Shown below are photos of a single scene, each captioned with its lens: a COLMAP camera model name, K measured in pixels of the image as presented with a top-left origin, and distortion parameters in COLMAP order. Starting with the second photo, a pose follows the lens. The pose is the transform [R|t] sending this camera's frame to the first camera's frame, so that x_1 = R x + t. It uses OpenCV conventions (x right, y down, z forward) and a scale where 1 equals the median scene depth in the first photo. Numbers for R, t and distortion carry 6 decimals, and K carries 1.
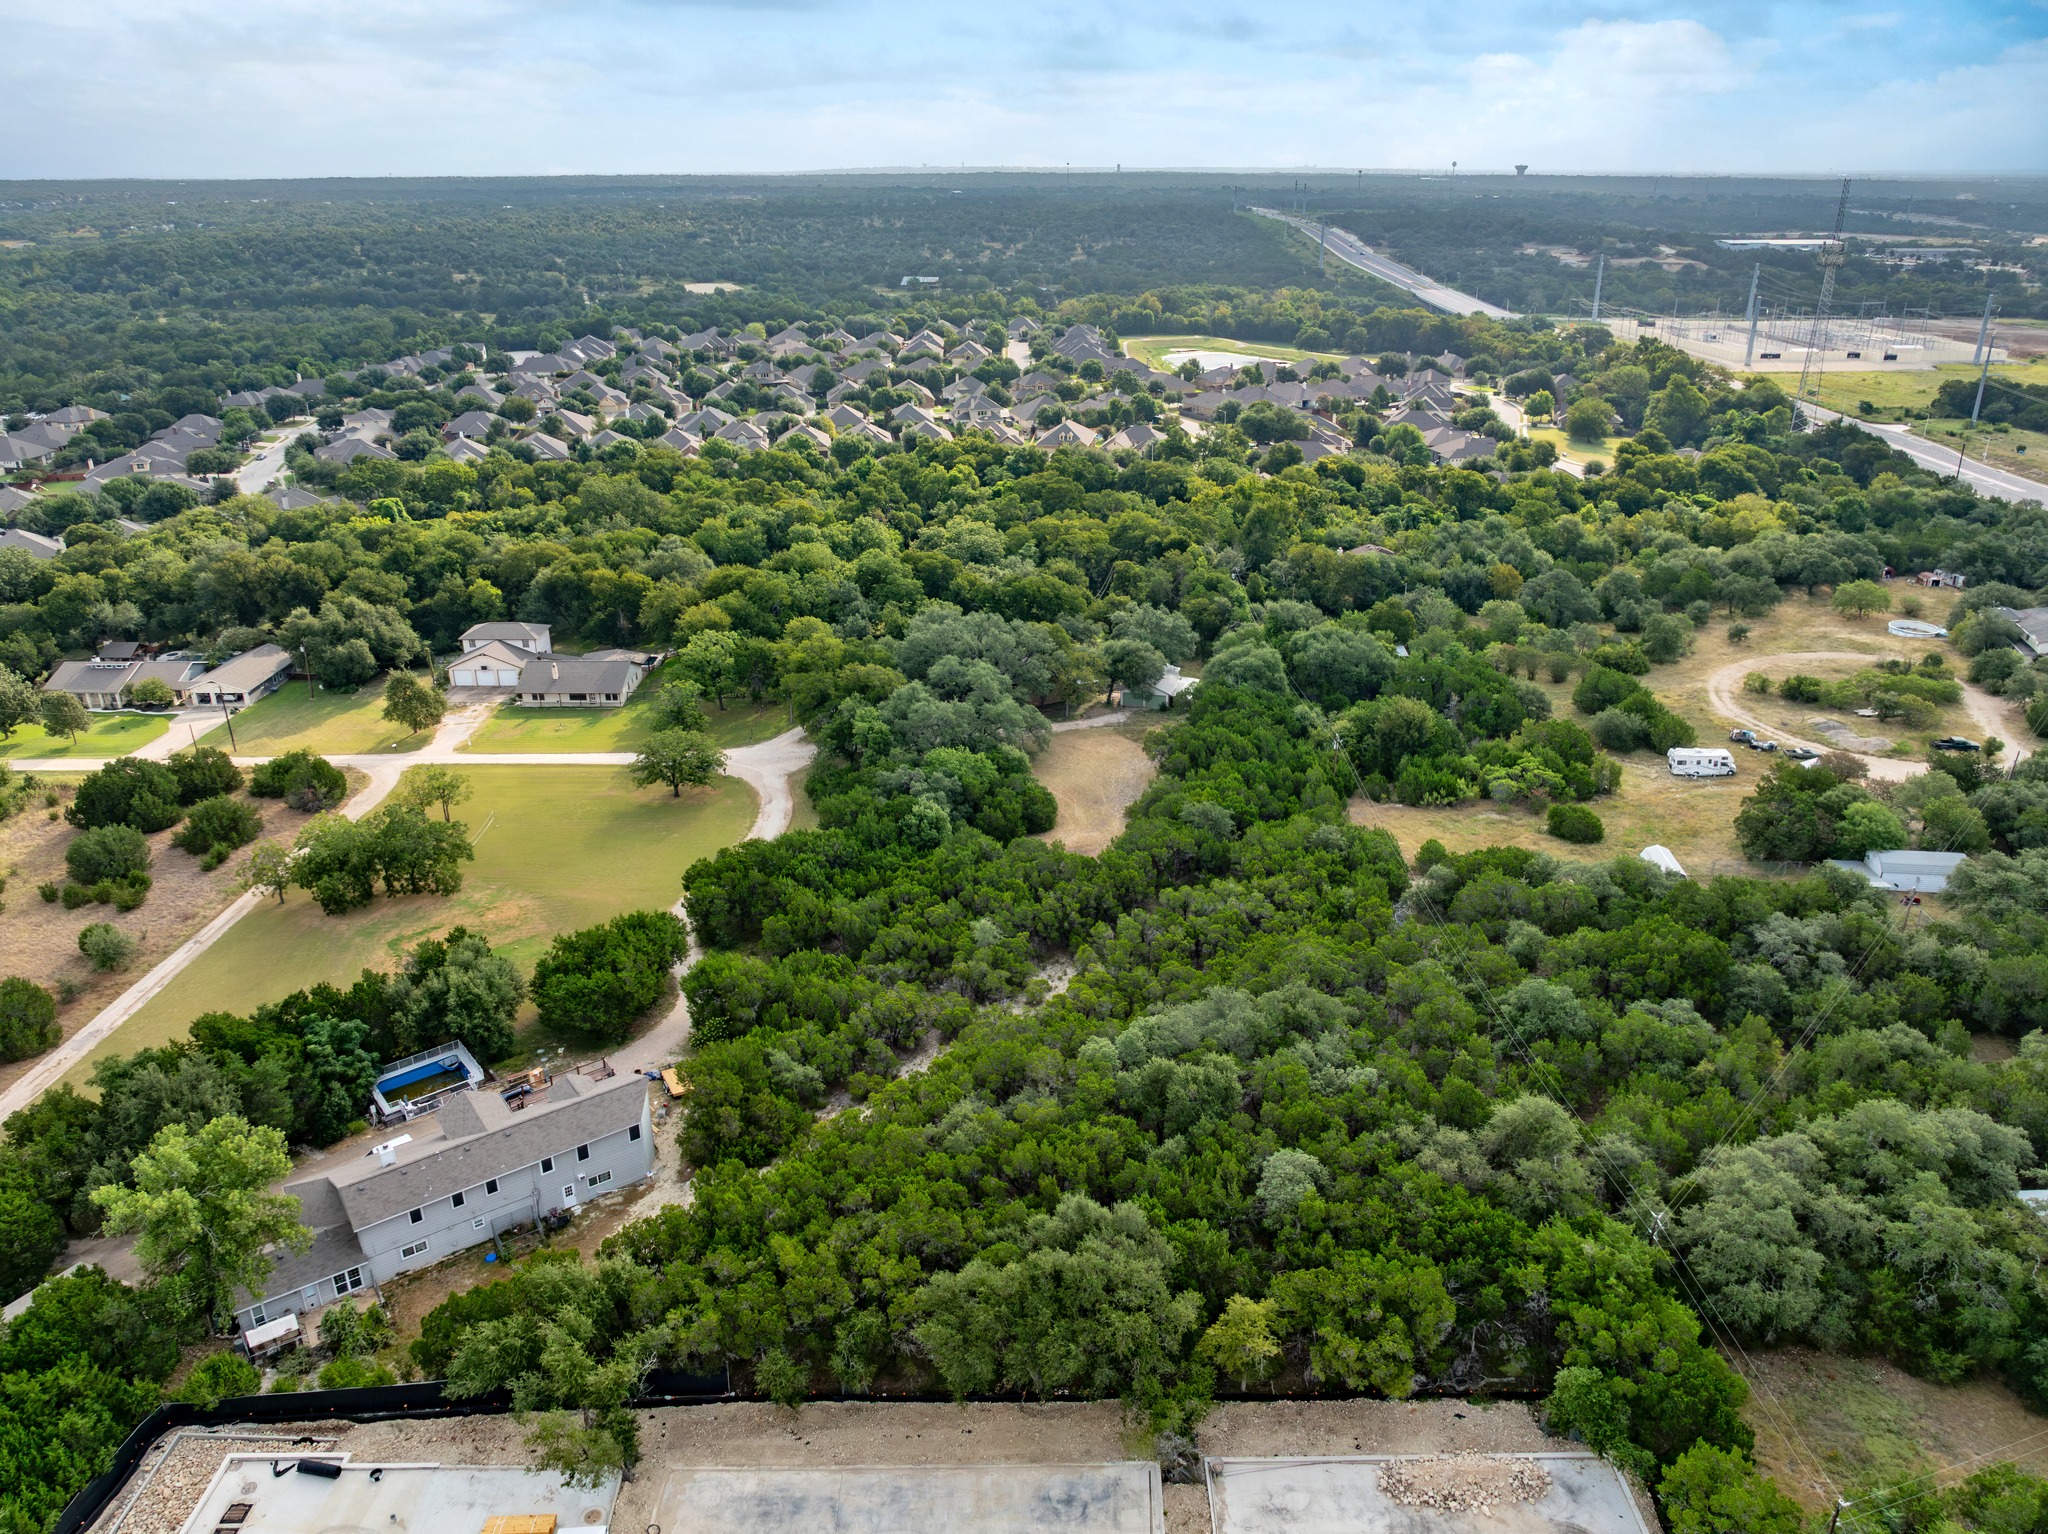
lens RADIAL K [[1438.8, 0, 1018.5], [0, 1438.8, 762.1], [0, 0, 1]] dist [-0.034228, 0.023917]
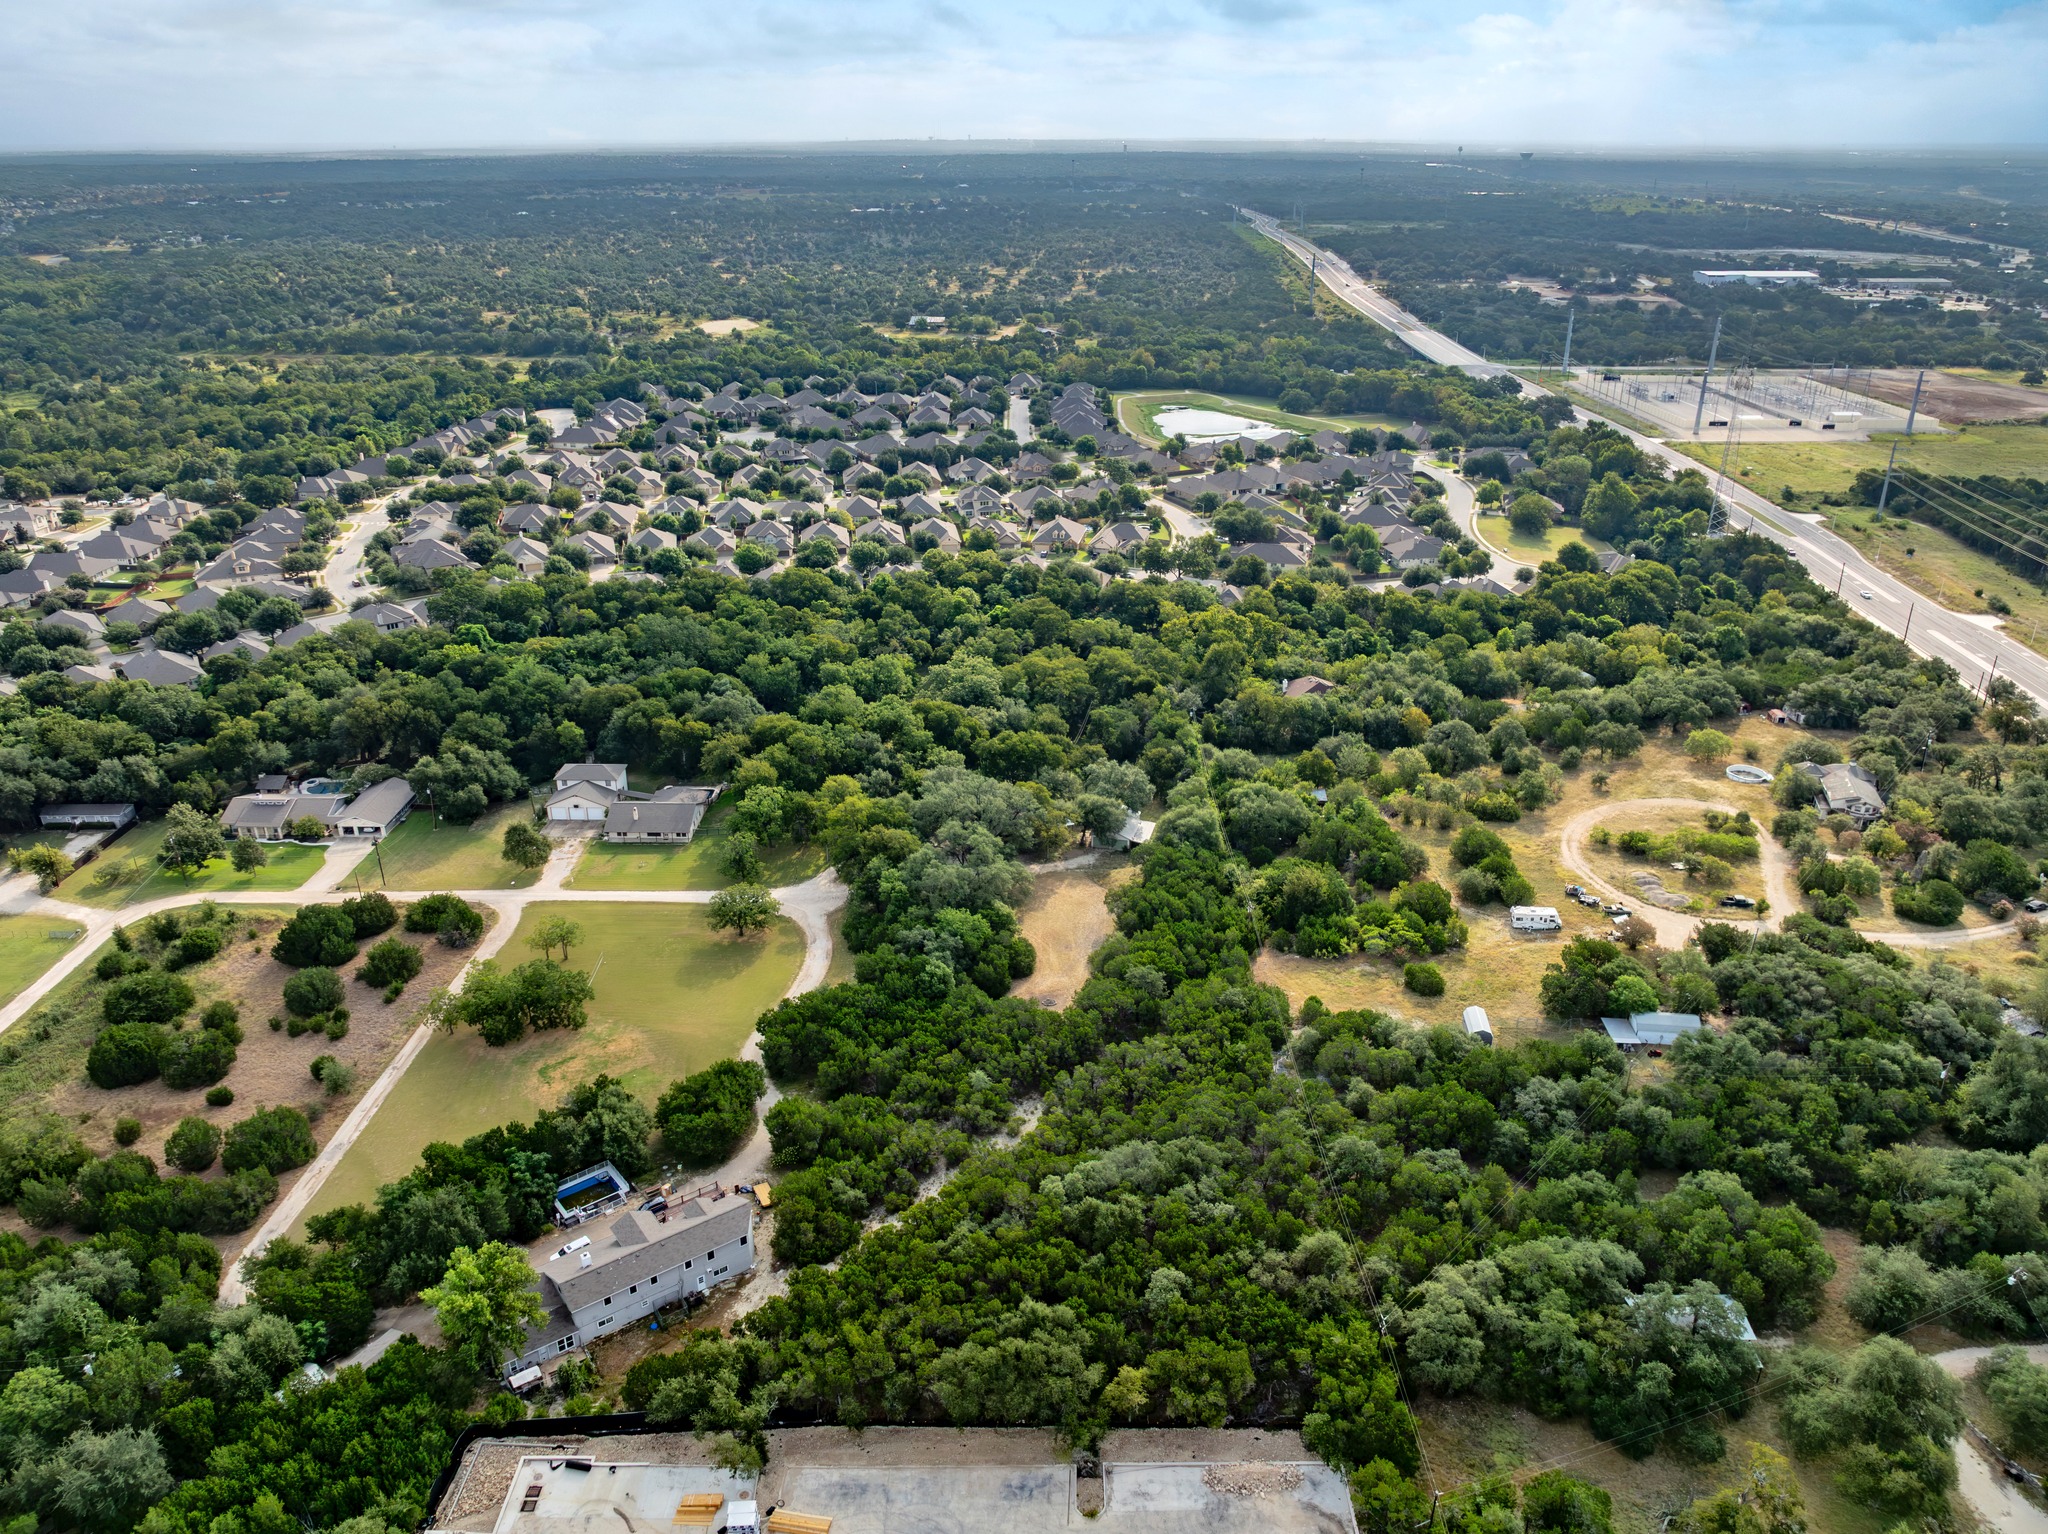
lens RADIAL K [[1438.8, 0, 1021.7], [0, 1438.8, 761.7], [0, 0, 1]] dist [-0.034228, 0.023917]
pose [[0.999982, 0.005977, 0.000171, 0.011930], [-0.005979, 0.999859, 0.015700, -0.156457], [-0.000077, -0.015701, 0.999877, -0.288124]]
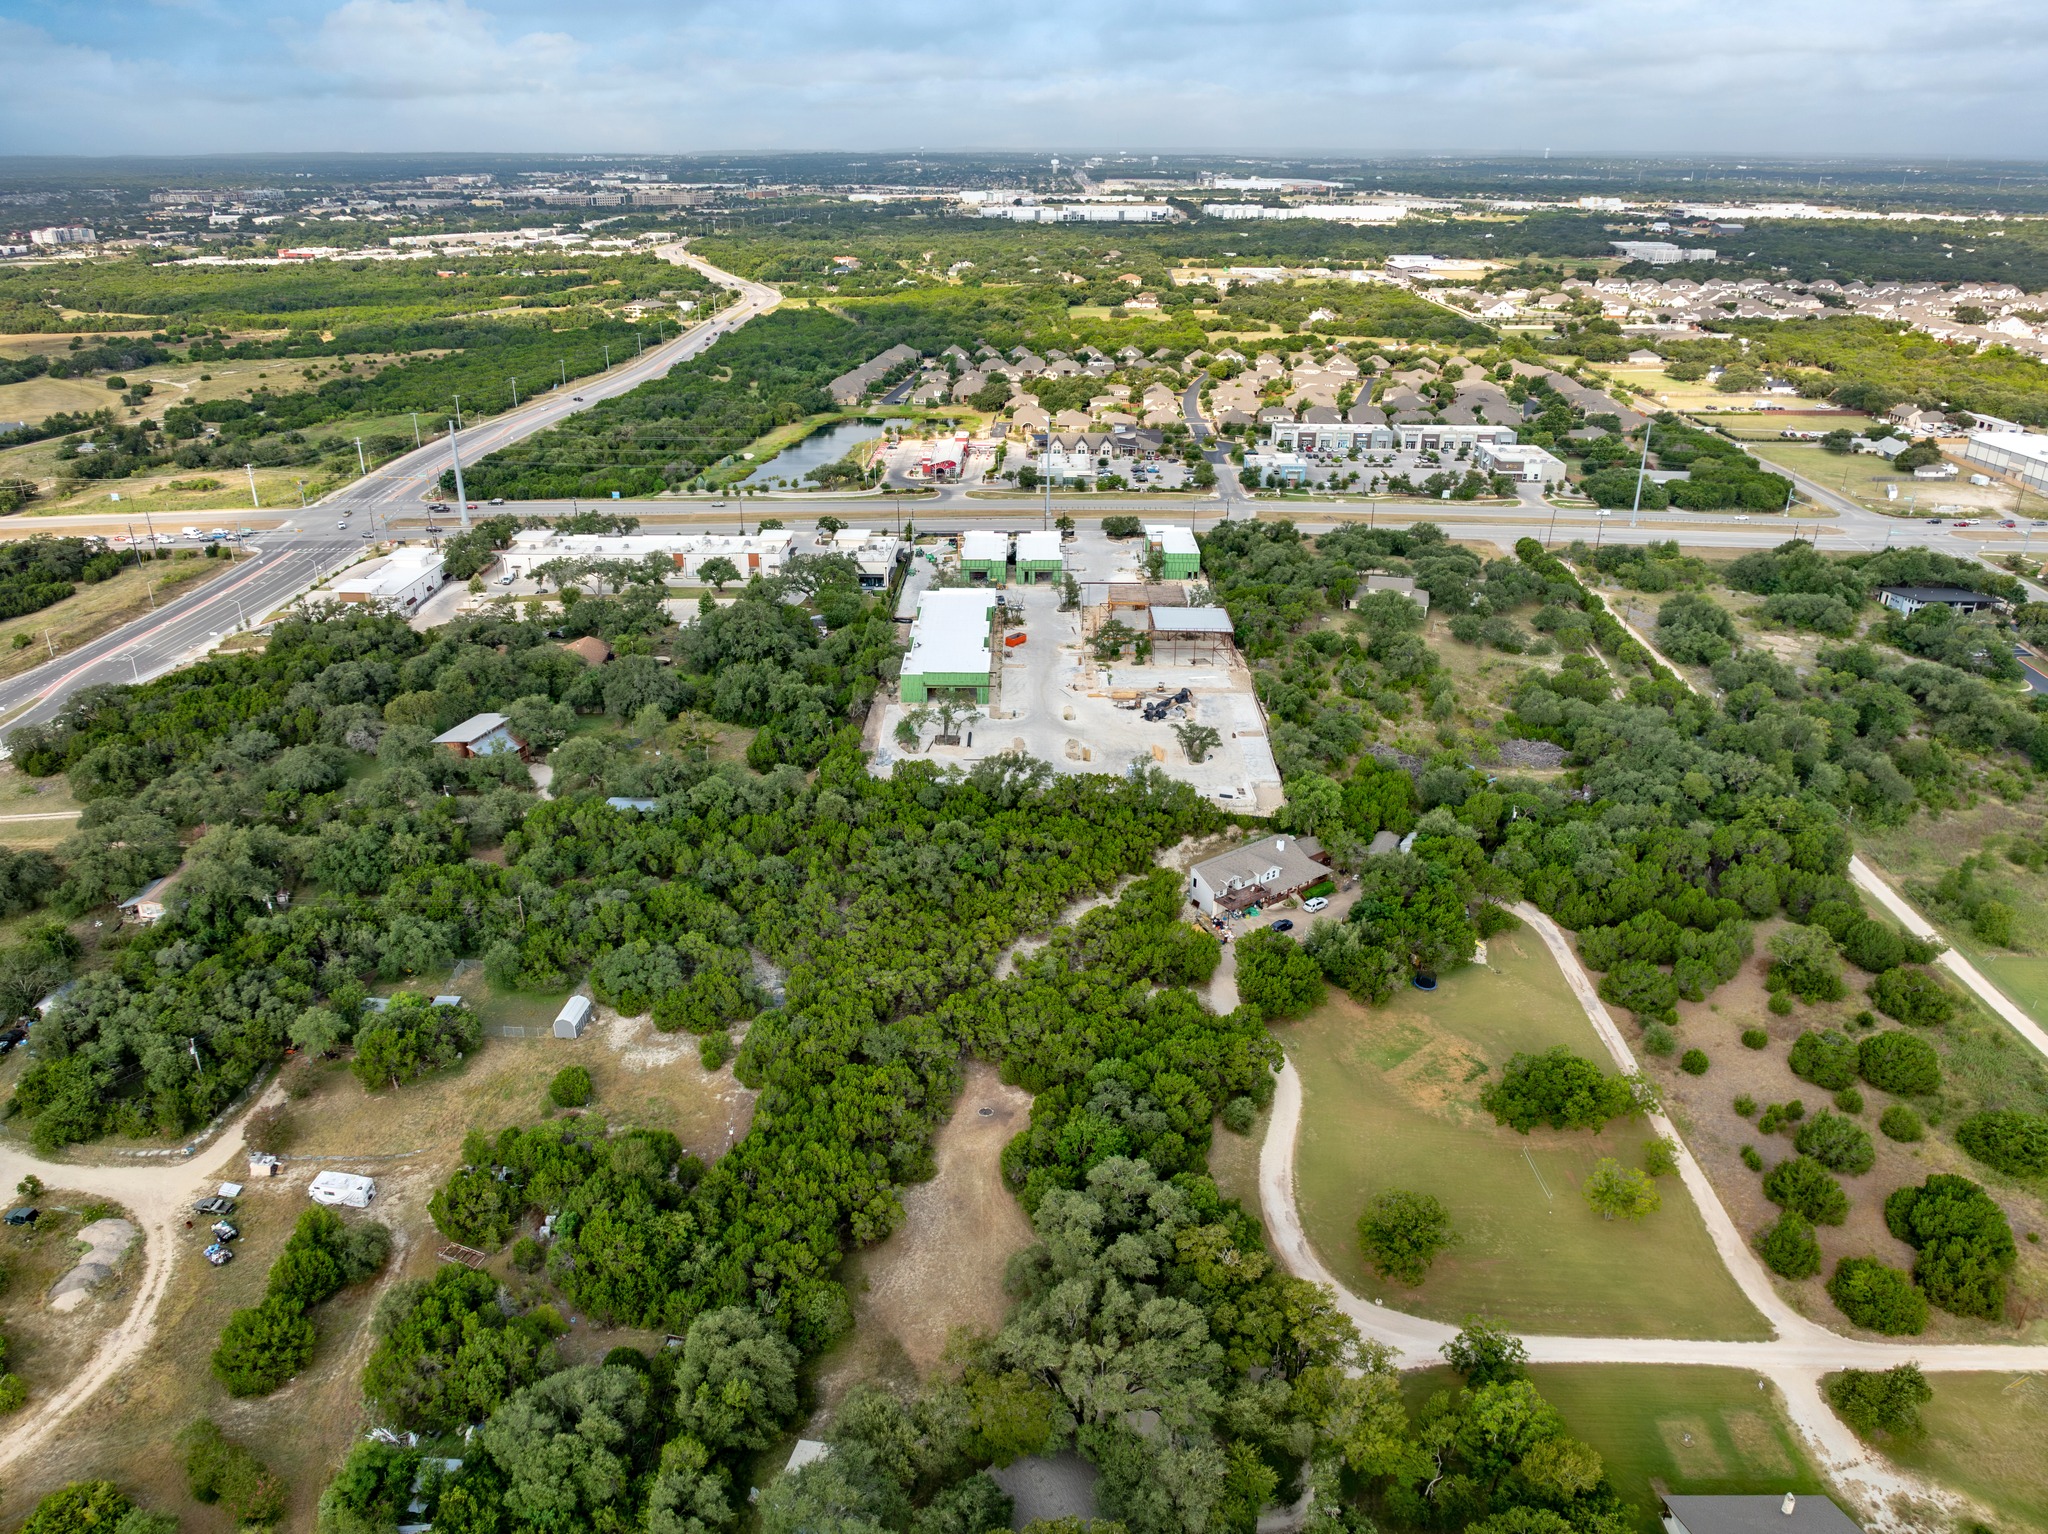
lens RADIAL K [[1438.8, 0, 1023.7], [0, 1438.8, 761.2], [0, 0, 1]] dist [-0.034228, 0.023917]
pose [[-0.999970, 0.005300, -0.005676, 0.013147], [-0.000382, 0.696364, 0.717688, -0.883728], [0.007756, 0.717669, -0.696341, 1.434084]]
